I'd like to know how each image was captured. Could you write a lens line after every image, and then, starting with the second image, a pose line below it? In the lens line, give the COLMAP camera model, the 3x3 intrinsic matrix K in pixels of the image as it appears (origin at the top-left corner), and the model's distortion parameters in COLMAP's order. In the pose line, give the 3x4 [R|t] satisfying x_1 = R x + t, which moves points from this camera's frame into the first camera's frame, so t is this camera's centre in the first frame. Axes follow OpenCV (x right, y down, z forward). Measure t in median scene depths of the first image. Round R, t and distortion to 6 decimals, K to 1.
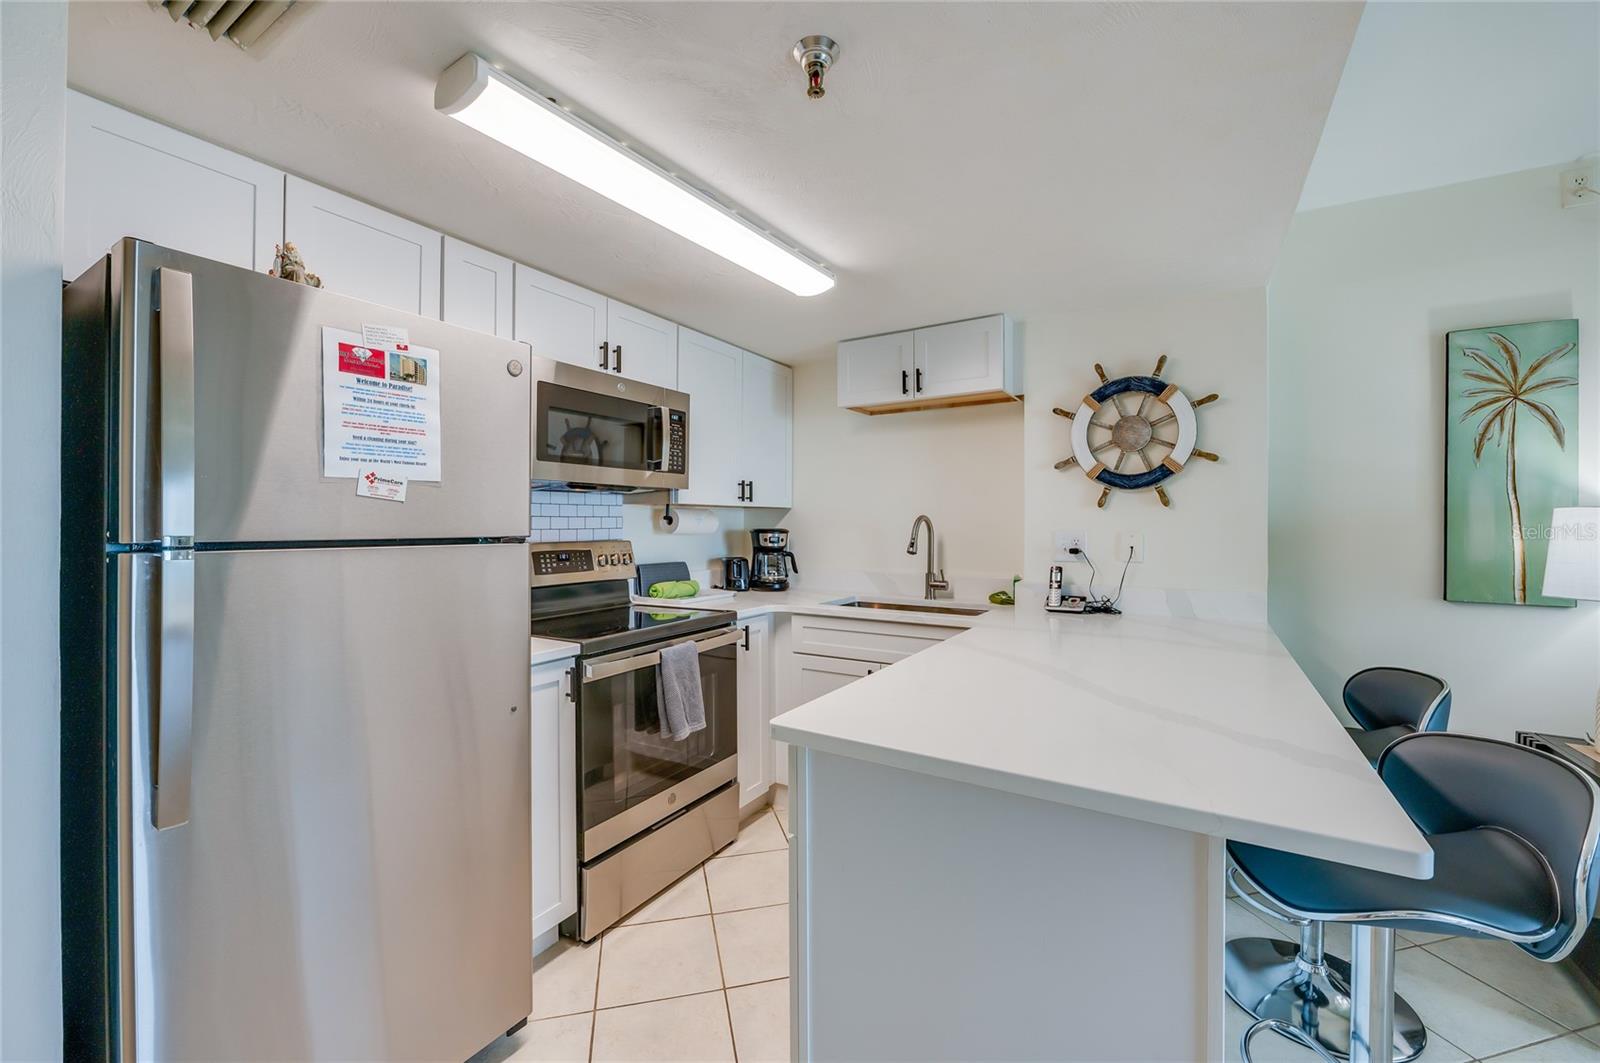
lens RADIAL K [[637.8, 0, 810.7], [0, 637.8, 522.6], [0, 0, 1]] dist [-0.015322, 0.000175]
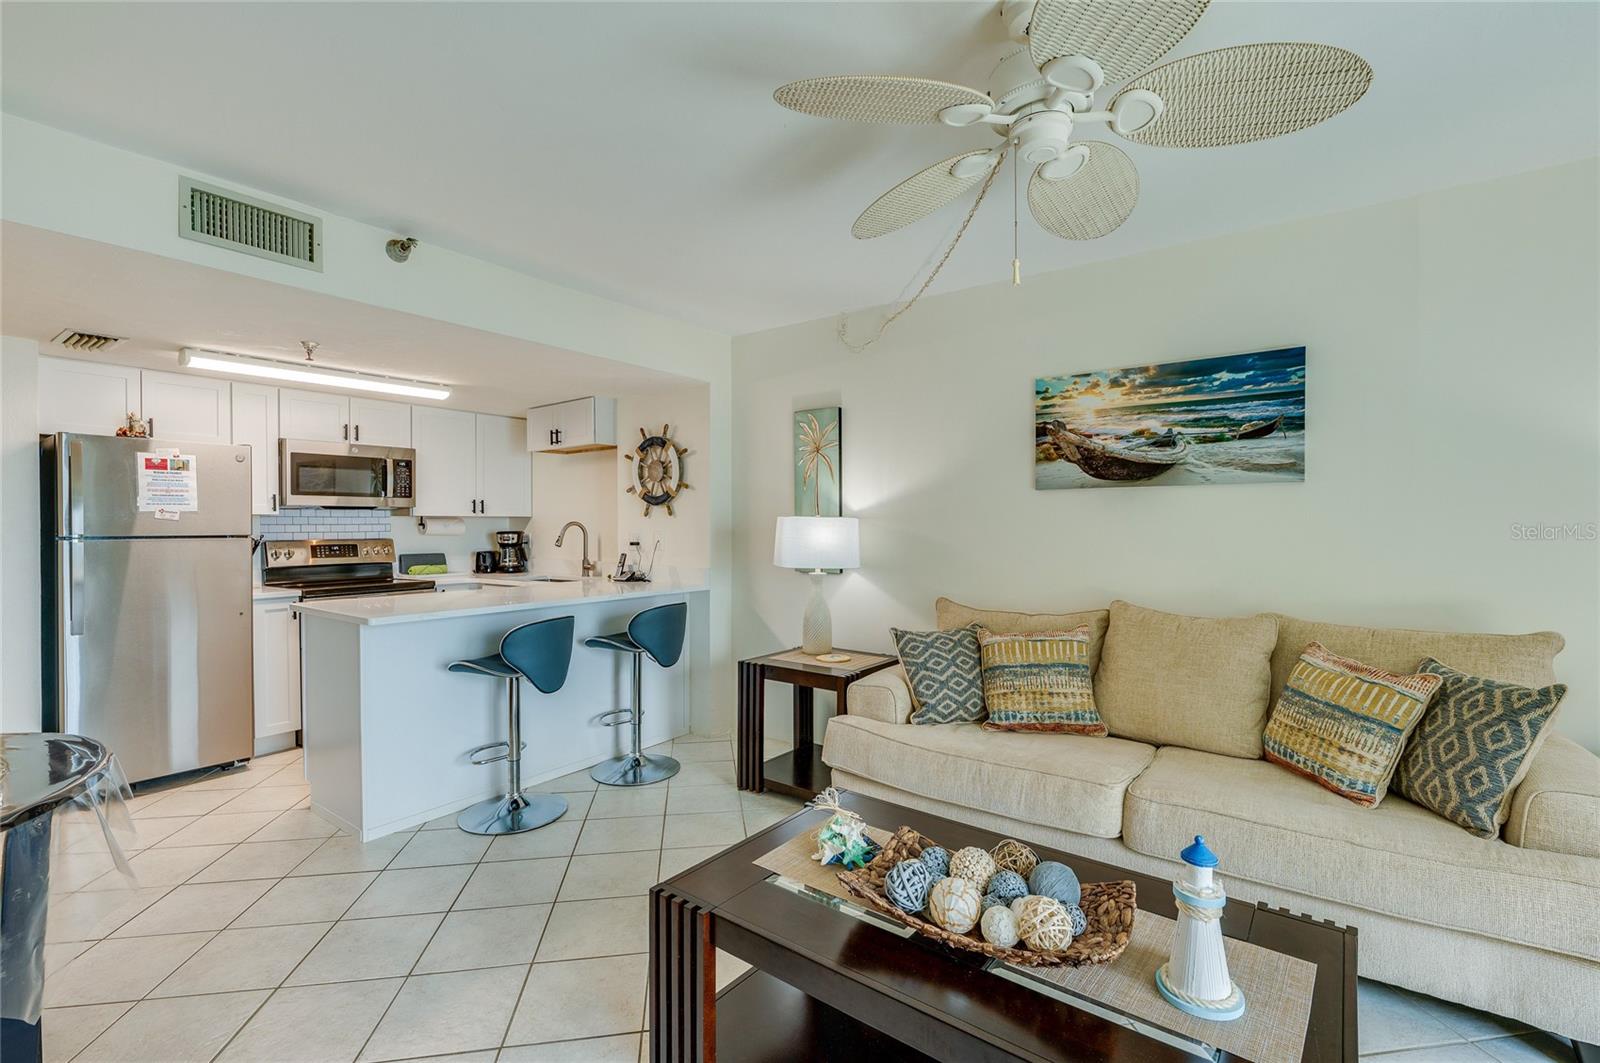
lens RADIAL K [[704.5, 0, 800.0], [0, 704.5, 531.5], [0, 0, 1]] dist [-0.001846, 0.000010]
pose [[0.995712, -0.005810, -0.092327, 1.027011], [0.006620, 0.999942, 0.008474, 0.001335], [0.092272, -0.009049, 0.995693, -0.757730]]
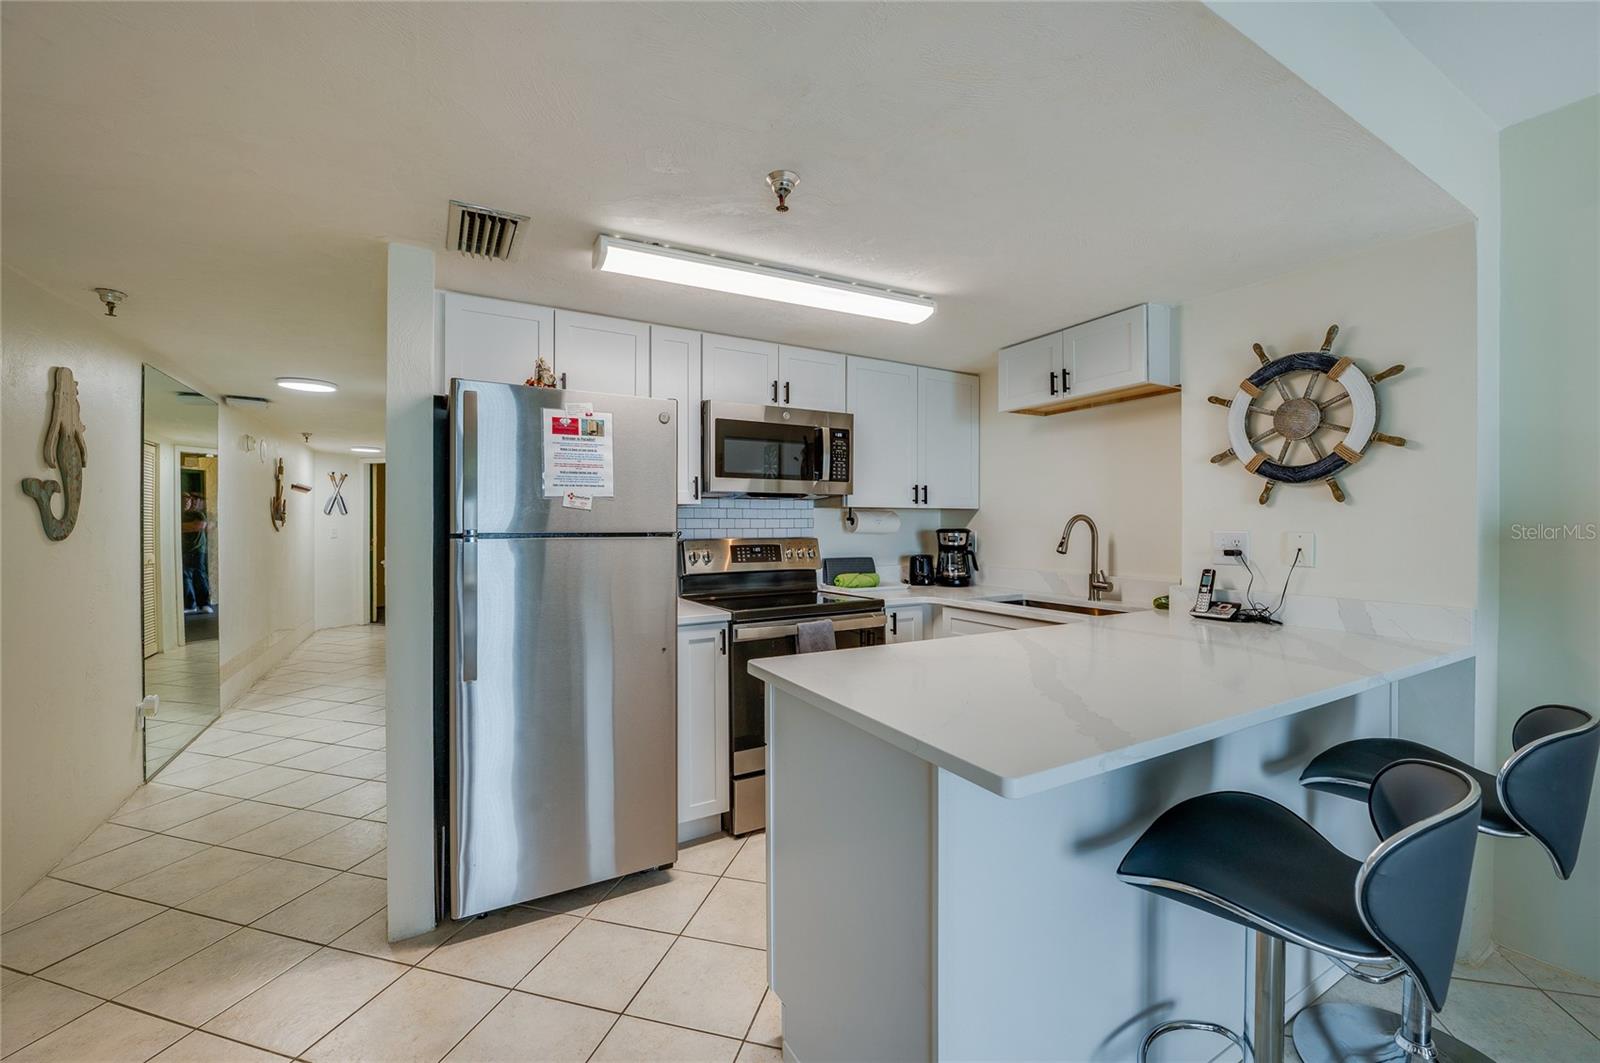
lens RADIAL K [[643.0, 0, 809.7], [0, 643.0, 524.8], [0, 0, 1]] dist [-0.017652, 0.000234]
pose [[0.876689, -0.002091, -0.481054, 0.333913], [0.002464, 0.999997, 0.000145, 0.003171], [0.481052, -0.001313, 0.876691, -0.087606]]
